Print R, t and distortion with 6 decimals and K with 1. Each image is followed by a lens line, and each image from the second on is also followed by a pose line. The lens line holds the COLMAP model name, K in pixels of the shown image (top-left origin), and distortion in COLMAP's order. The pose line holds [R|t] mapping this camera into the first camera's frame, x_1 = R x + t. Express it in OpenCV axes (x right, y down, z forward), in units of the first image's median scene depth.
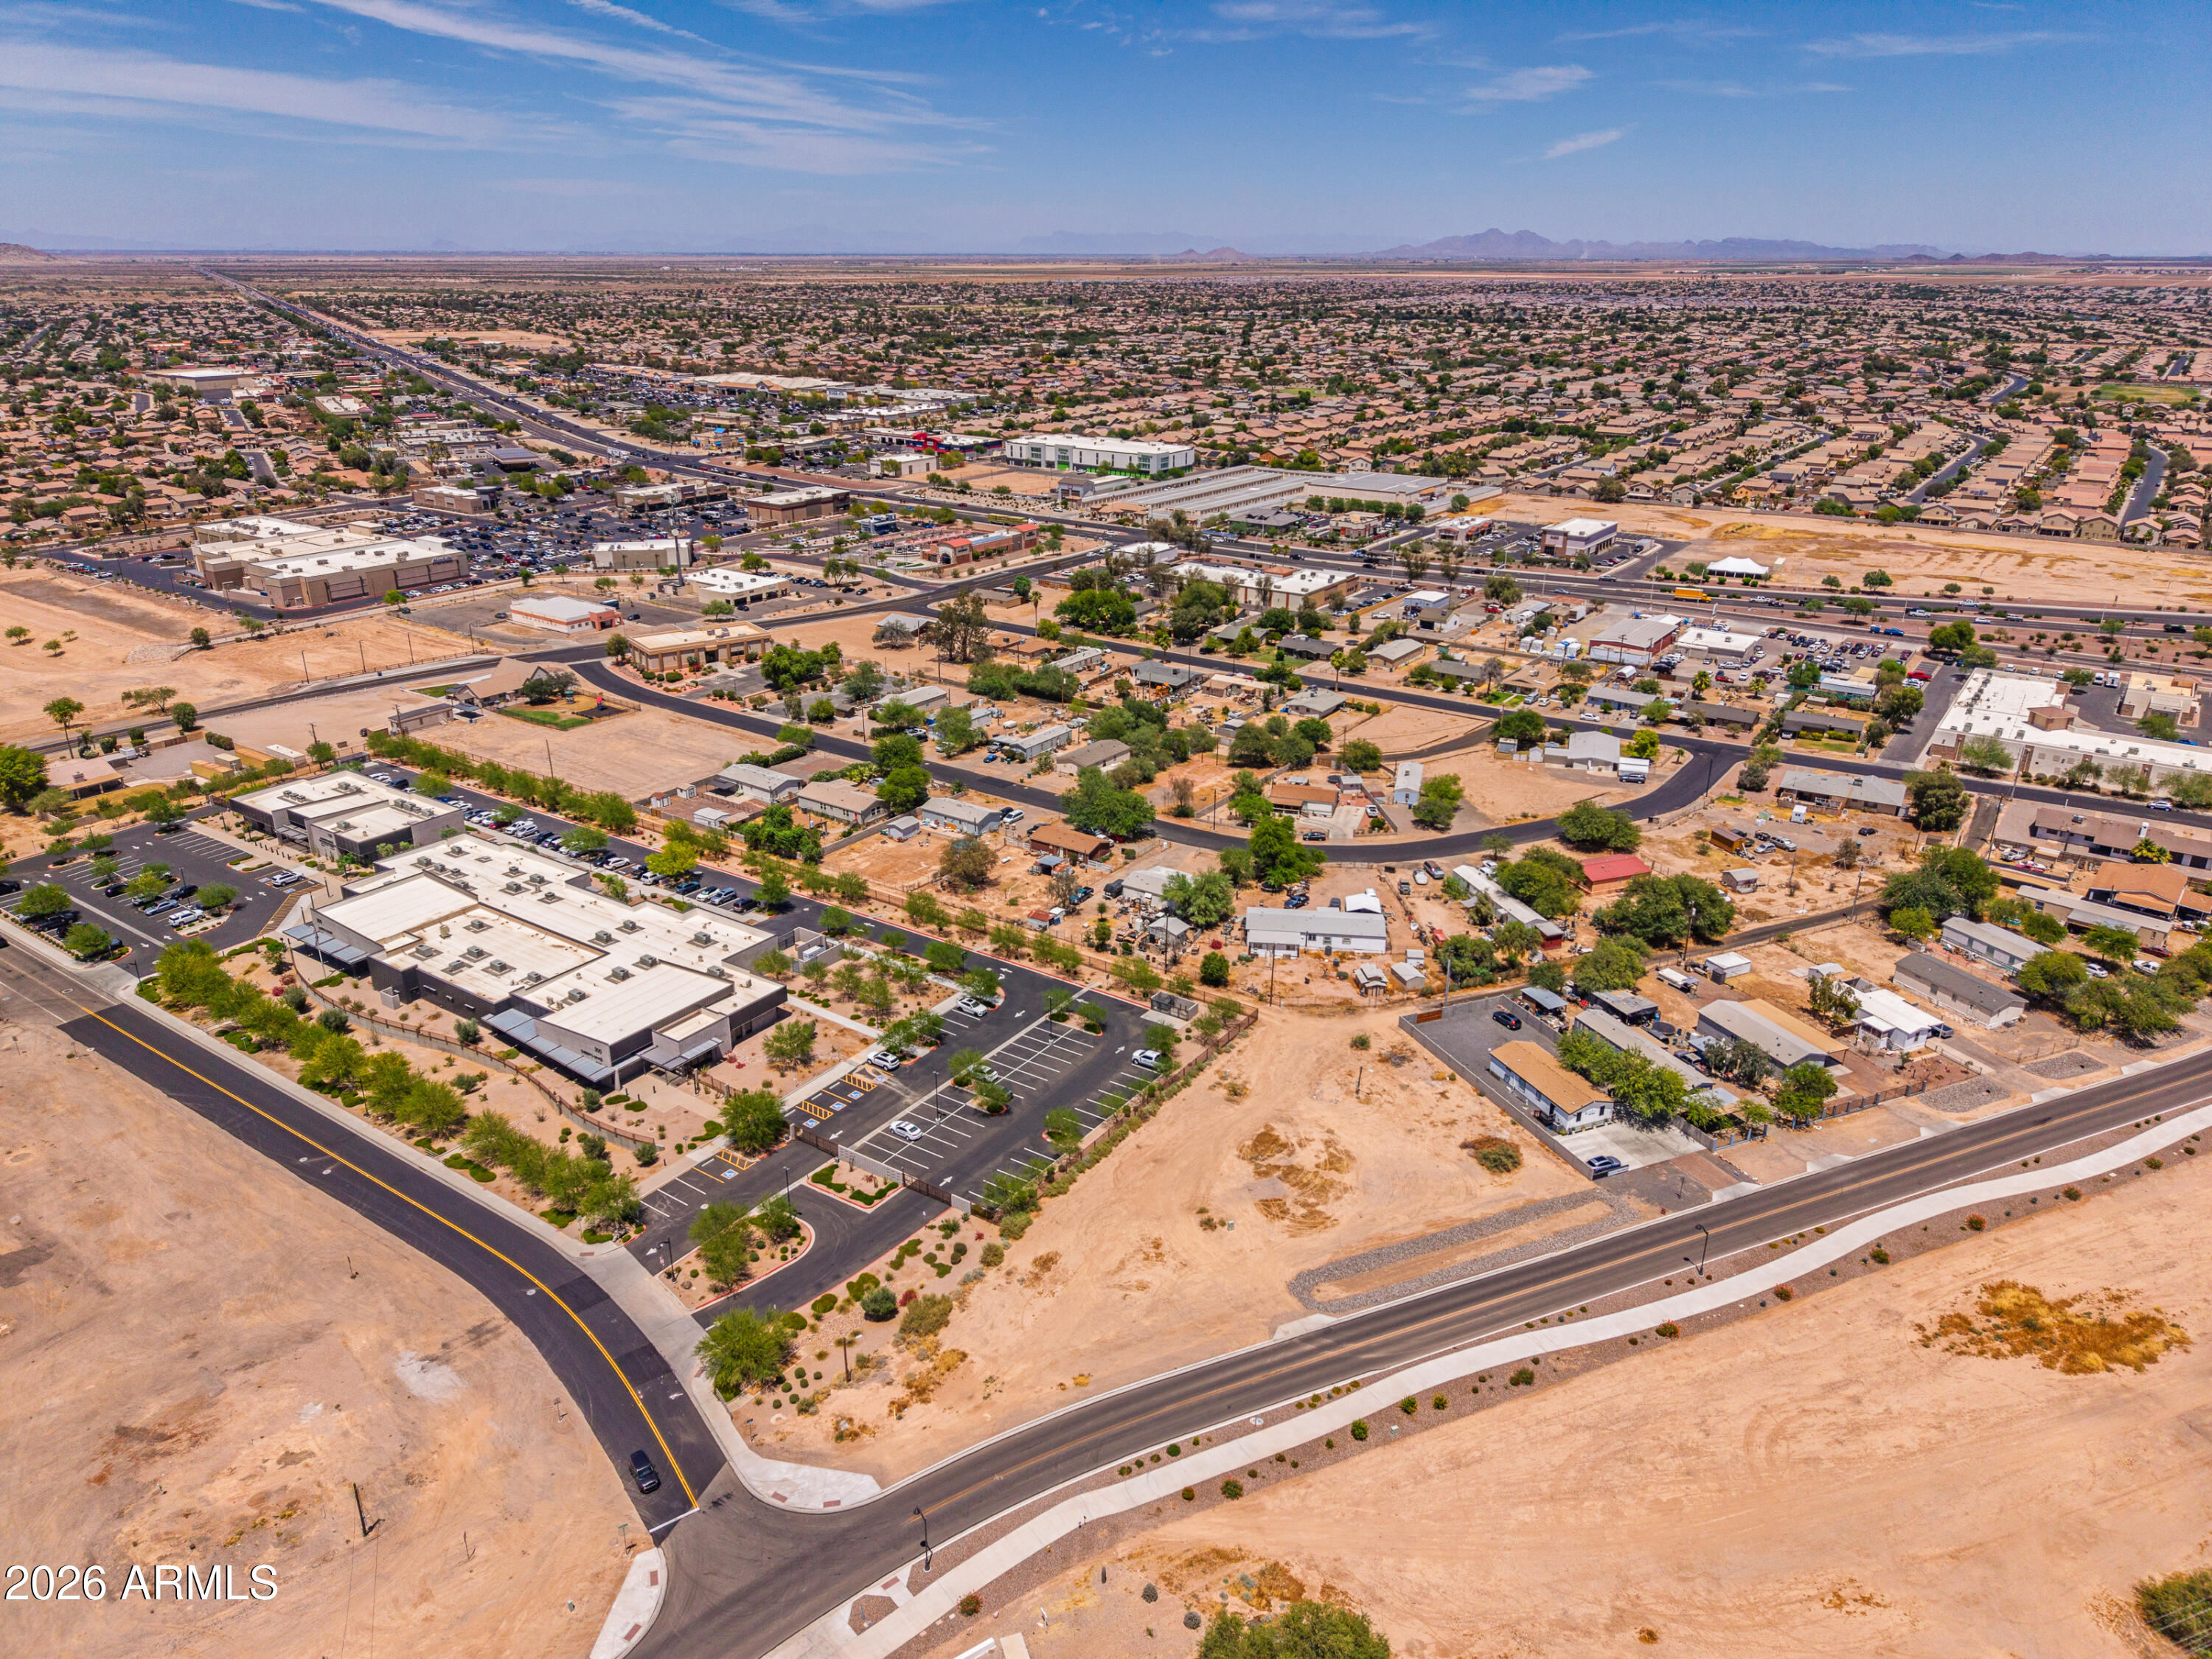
lens RADIAL K [[1475.0, 0, 1106.0], [0, 1475.0, 829.5], [0, 0, 1]] dist [0.043293, -0.040385]
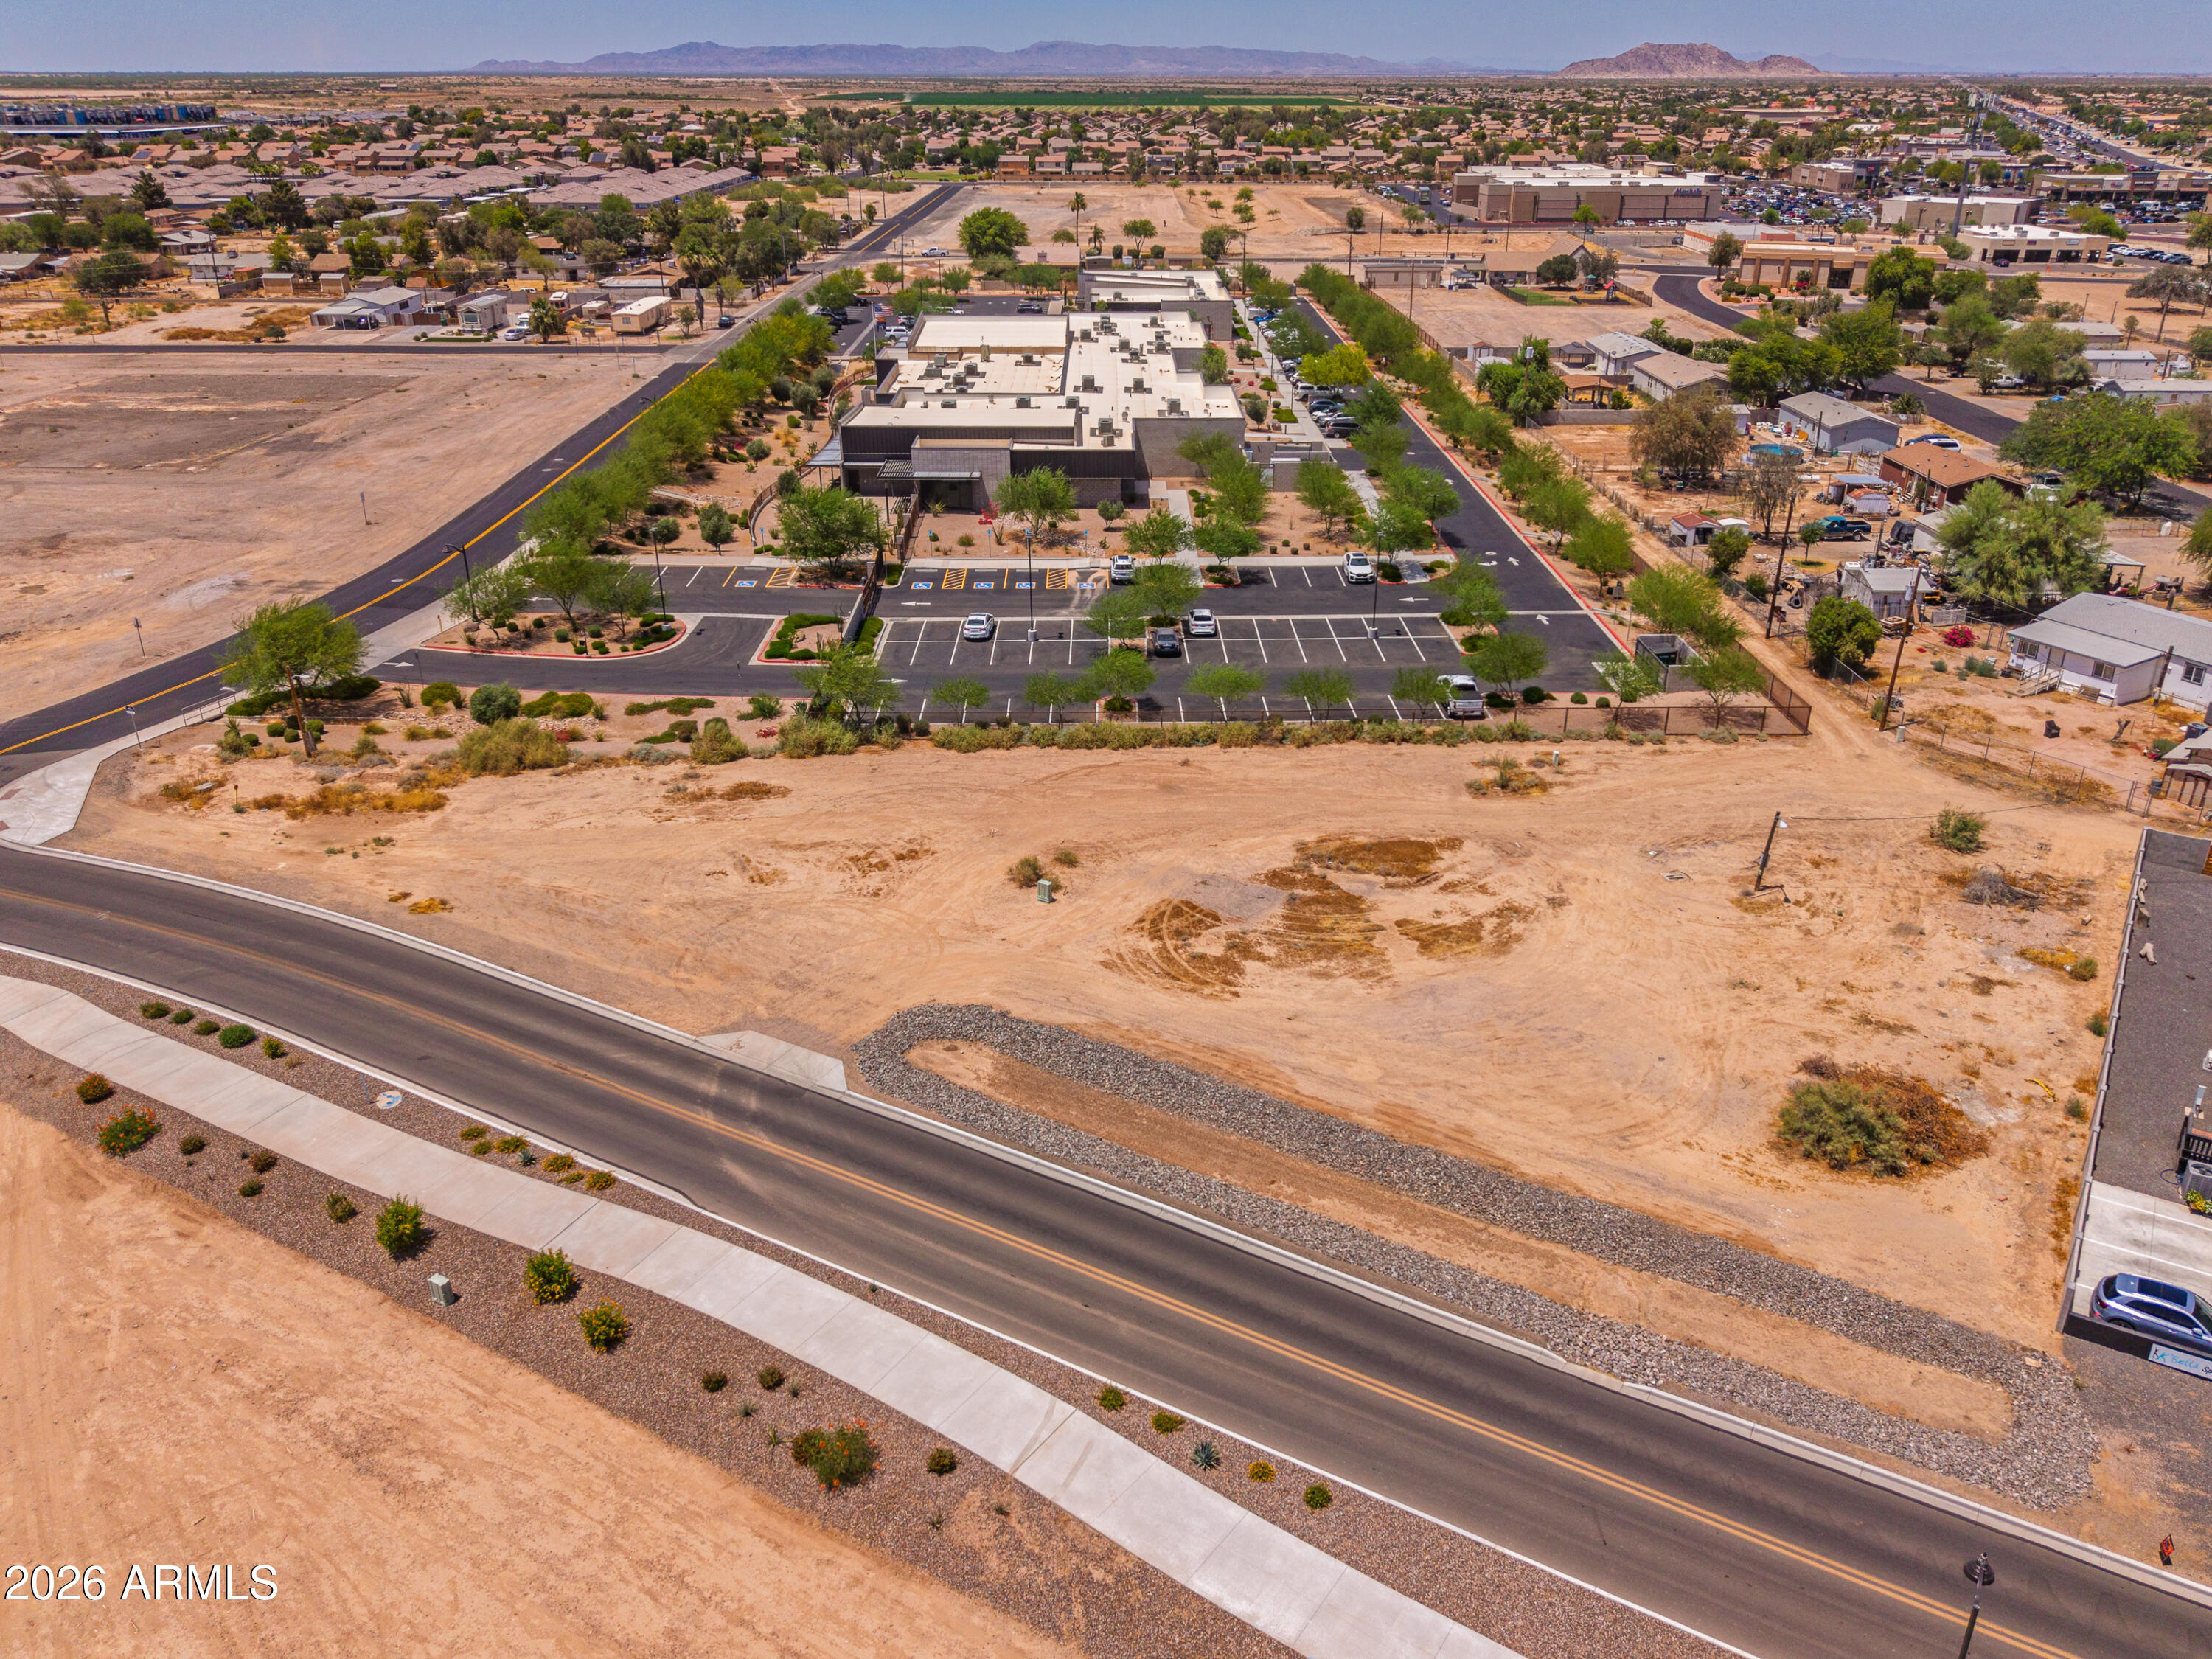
lens RADIAL K [[1666.1, 0, 1137.9], [0, 1666.1, 829.0], [0, 0, 1]] dist [0.060412, -0.079614]
pose [[0.582987, 0.333631, -0.740821, 0.392451], [-0.298798, 0.935942, 0.186367, 0.136627], [0.755544, 0.112706, 0.645330, 0.628691]]
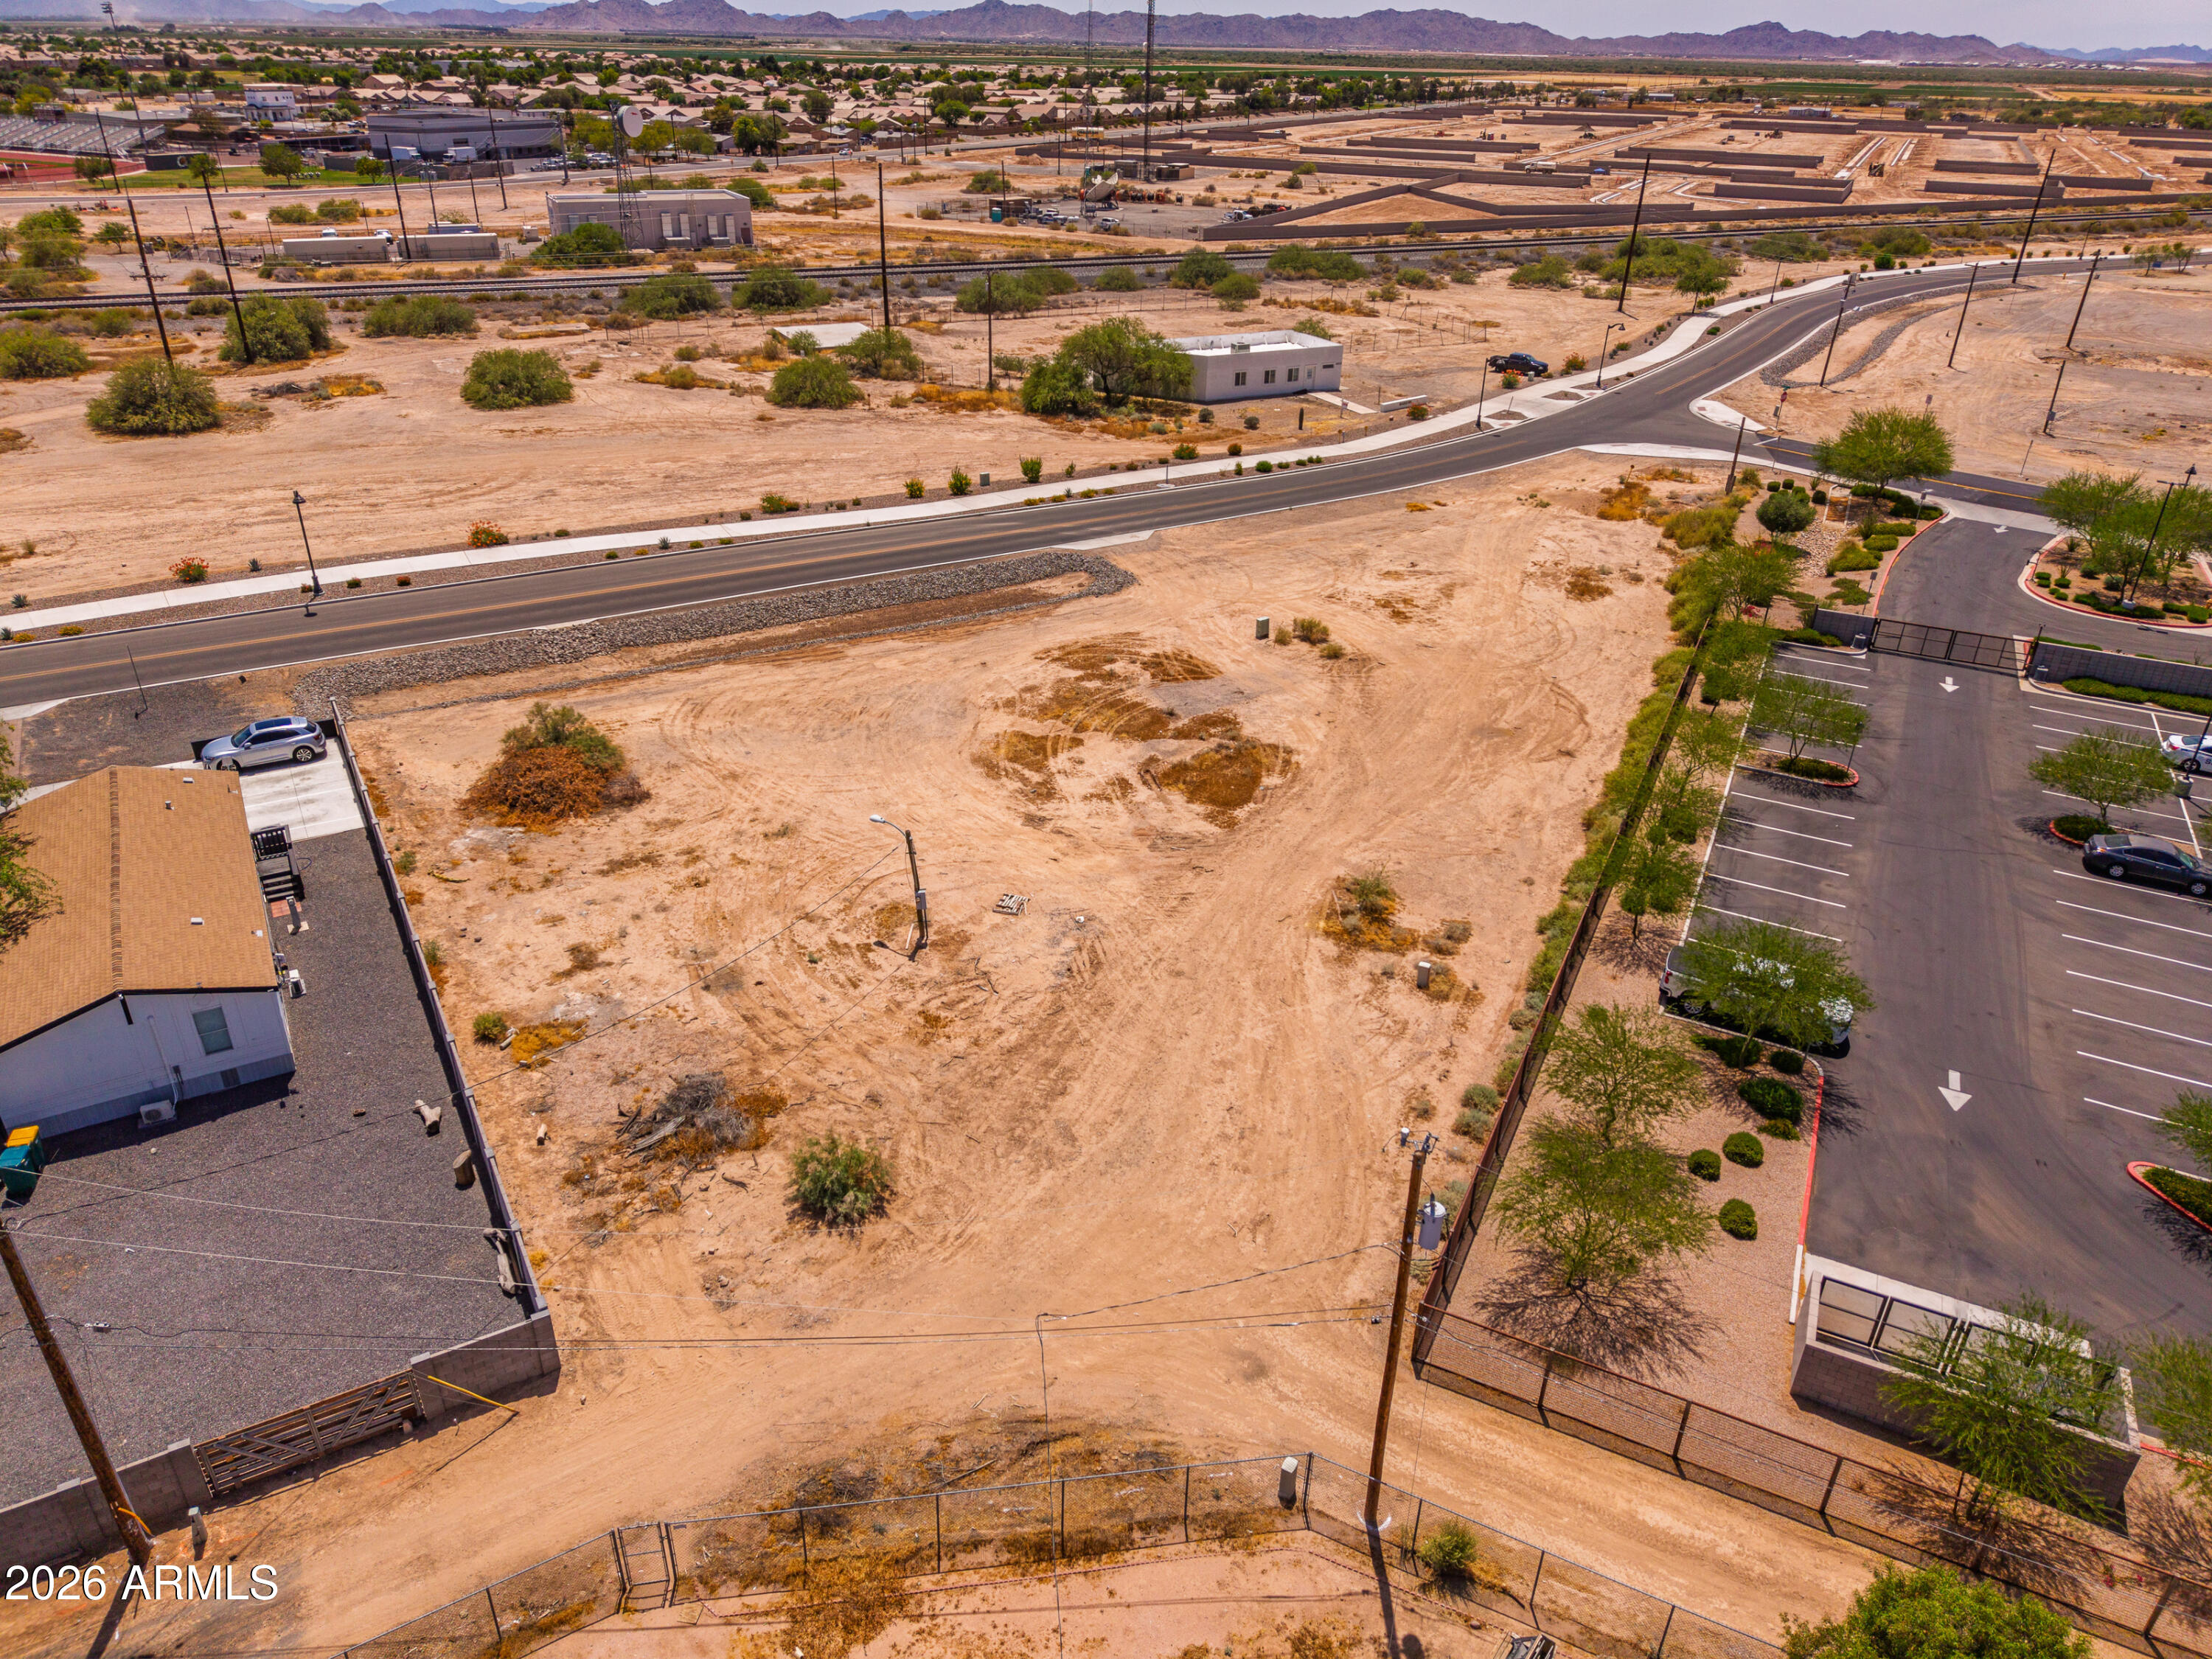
lens RADIAL K [[1475.0, 0, 1106.0], [0, 1475.0, 829.5], [0, 0, 1]] dist [0.043293, -0.040385]
pose [[-0.990449, 0.044515, -0.130497, 0.174869], [-0.070313, 0.651068, 0.755756, -0.036871], [0.118605, 0.757713, -0.641719, 1.186340]]
